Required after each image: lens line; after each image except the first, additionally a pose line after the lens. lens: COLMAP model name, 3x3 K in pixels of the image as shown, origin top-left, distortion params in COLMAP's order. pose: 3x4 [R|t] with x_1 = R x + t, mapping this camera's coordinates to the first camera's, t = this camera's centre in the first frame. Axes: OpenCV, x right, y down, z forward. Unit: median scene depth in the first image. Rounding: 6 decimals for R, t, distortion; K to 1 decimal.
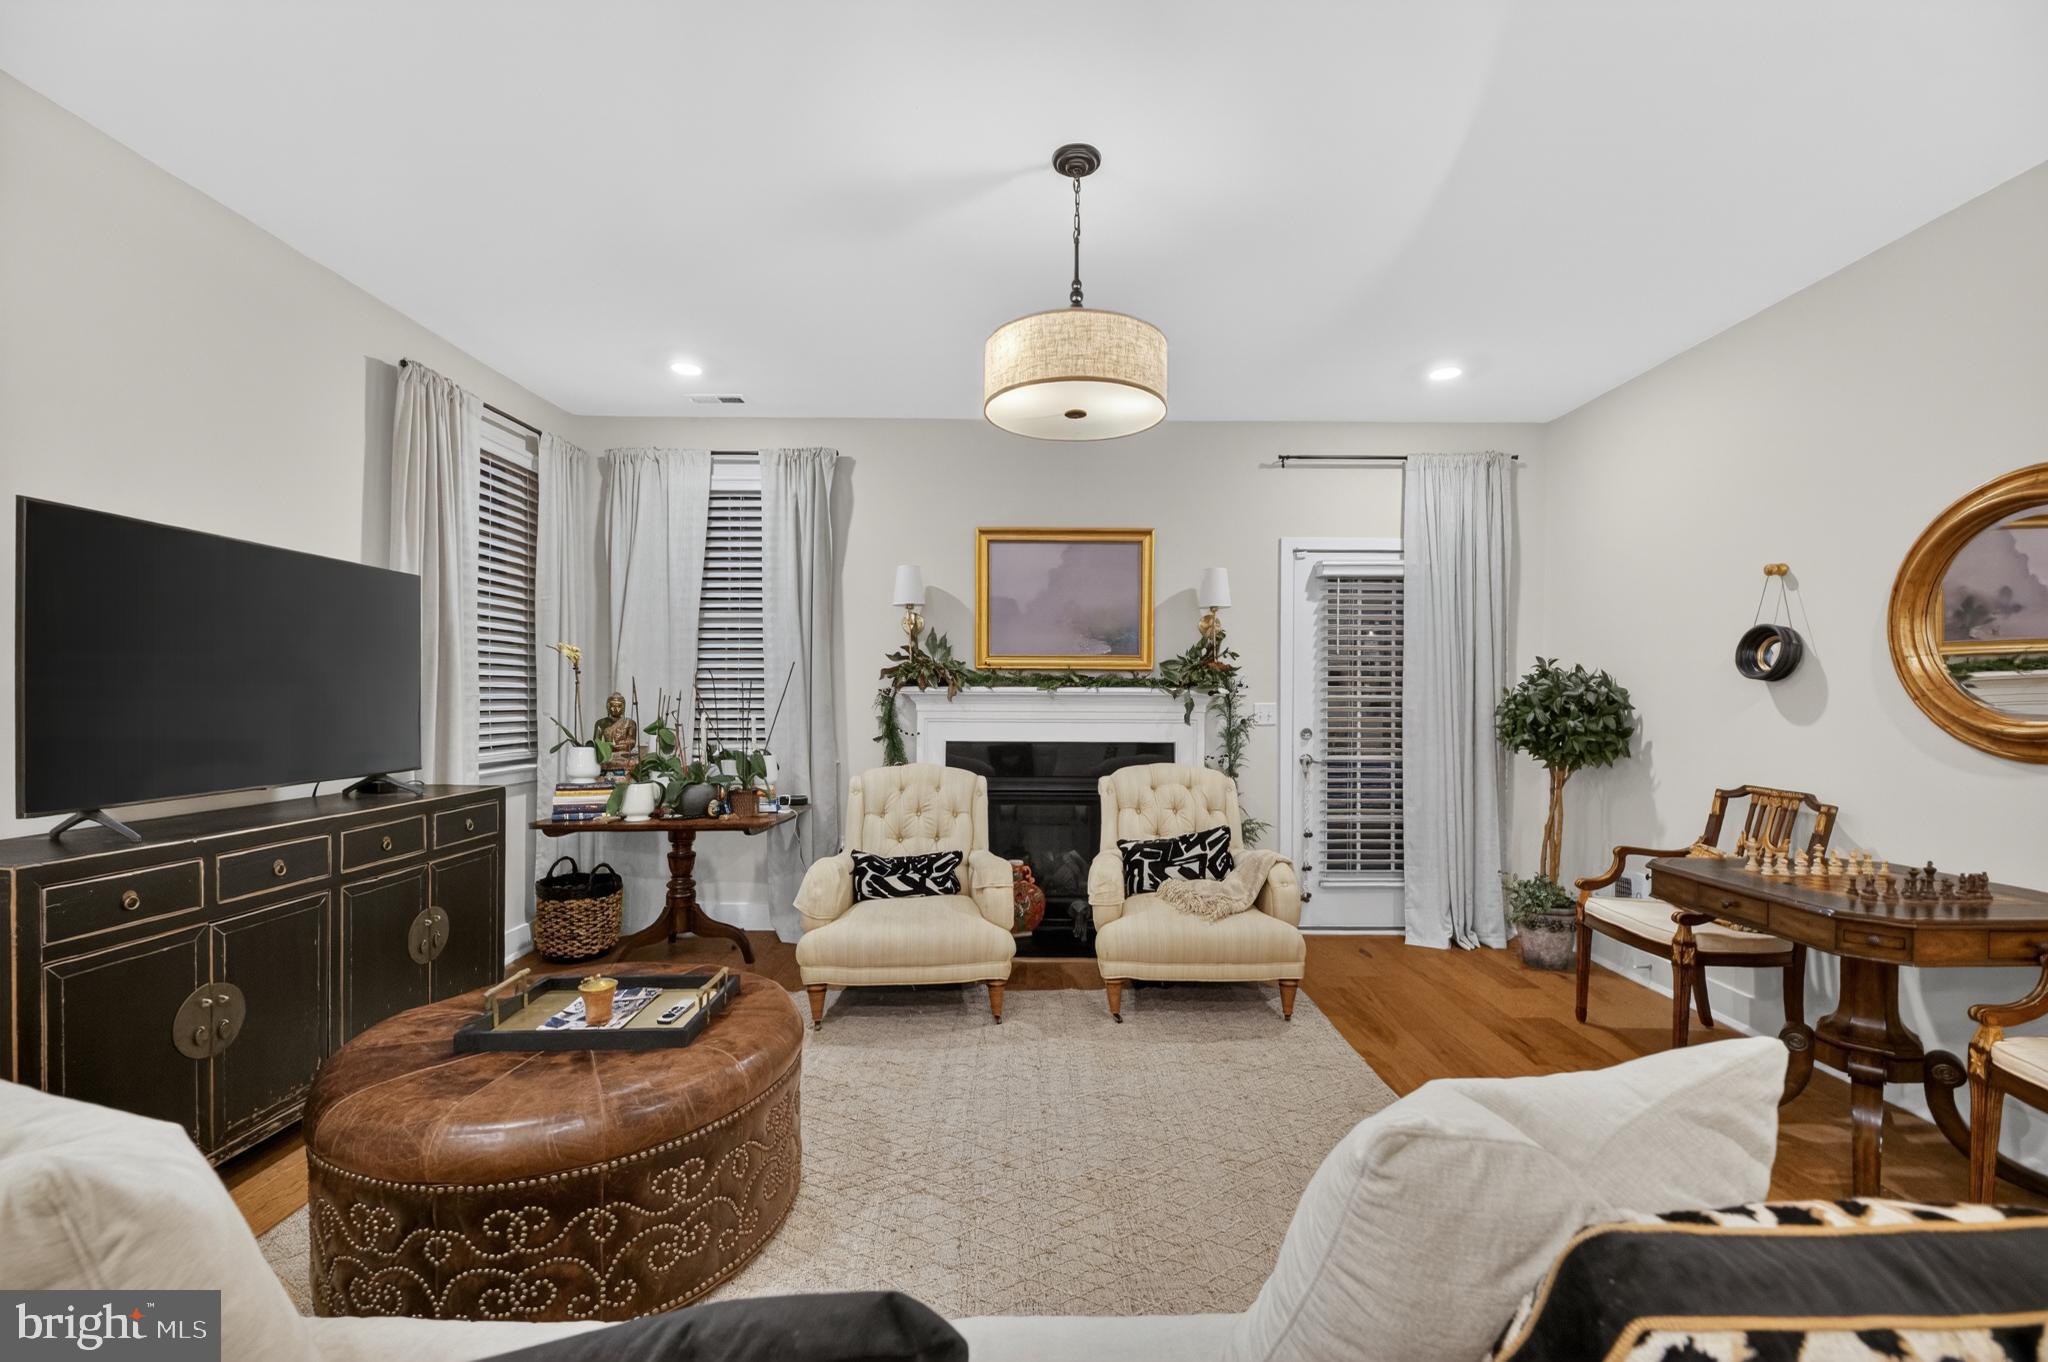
lens RADIAL K [[844.4, 0, 1038.3], [0, 844.4, 693.9], [0, 0, 1]] dist [-0.000617, -0.001850]
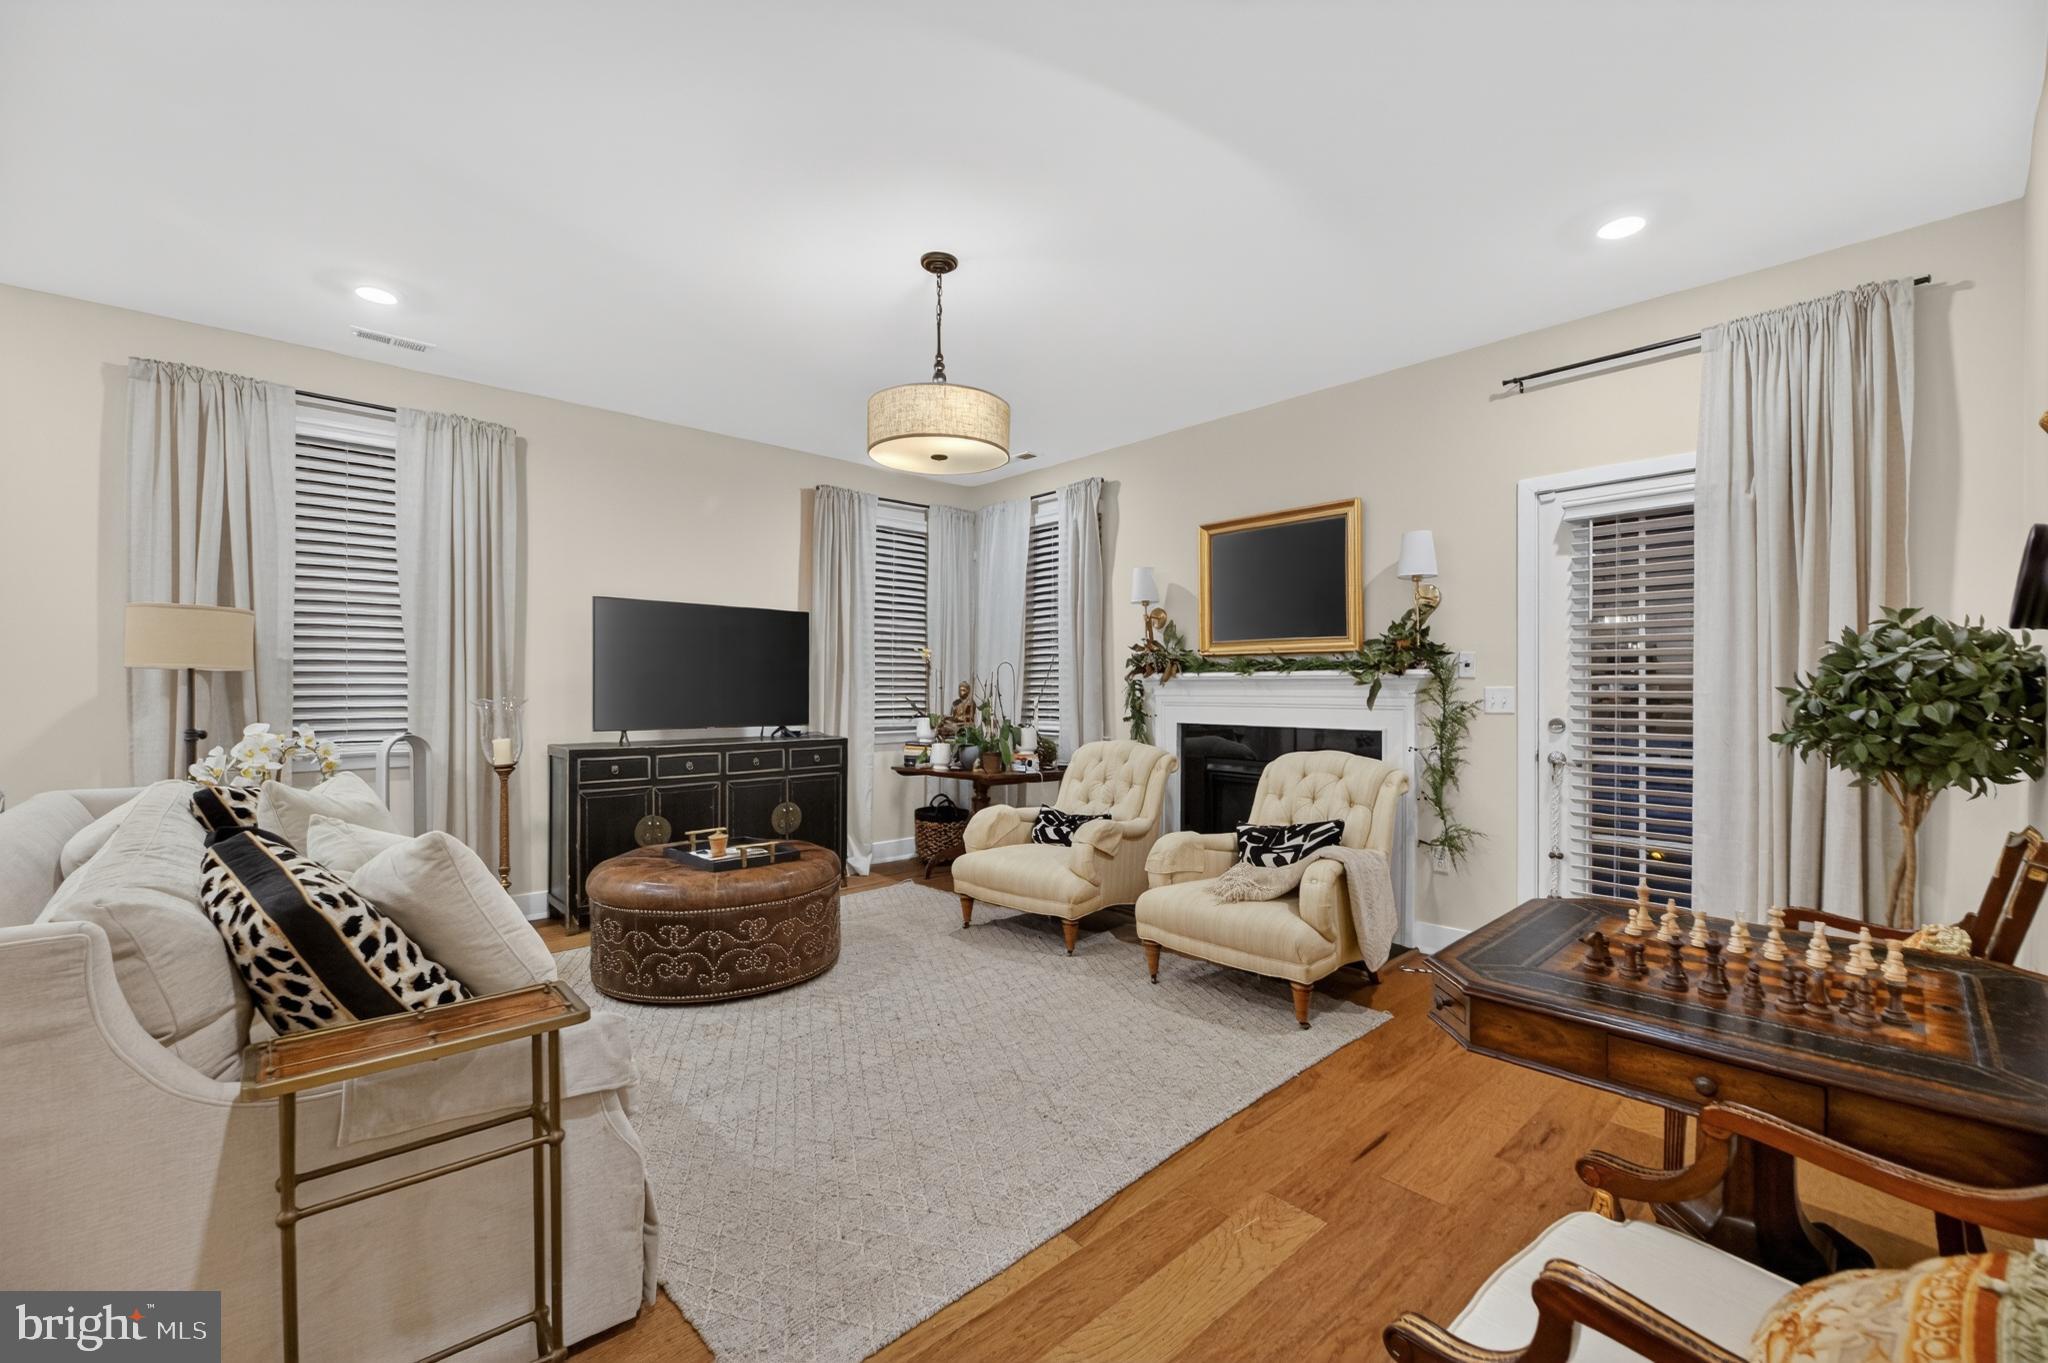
lens RADIAL K [[844.4, 0, 1043.8], [0, 844.4, 686.2], [0, 0, 1]] dist [-0.000617, -0.001850]
pose [[0.681277, -0.006632, -0.731996, 0.594819], [0.000725, 0.999965, -0.008386, 0.018029], [0.732025, 0.005182, 0.681258, 0.129574]]
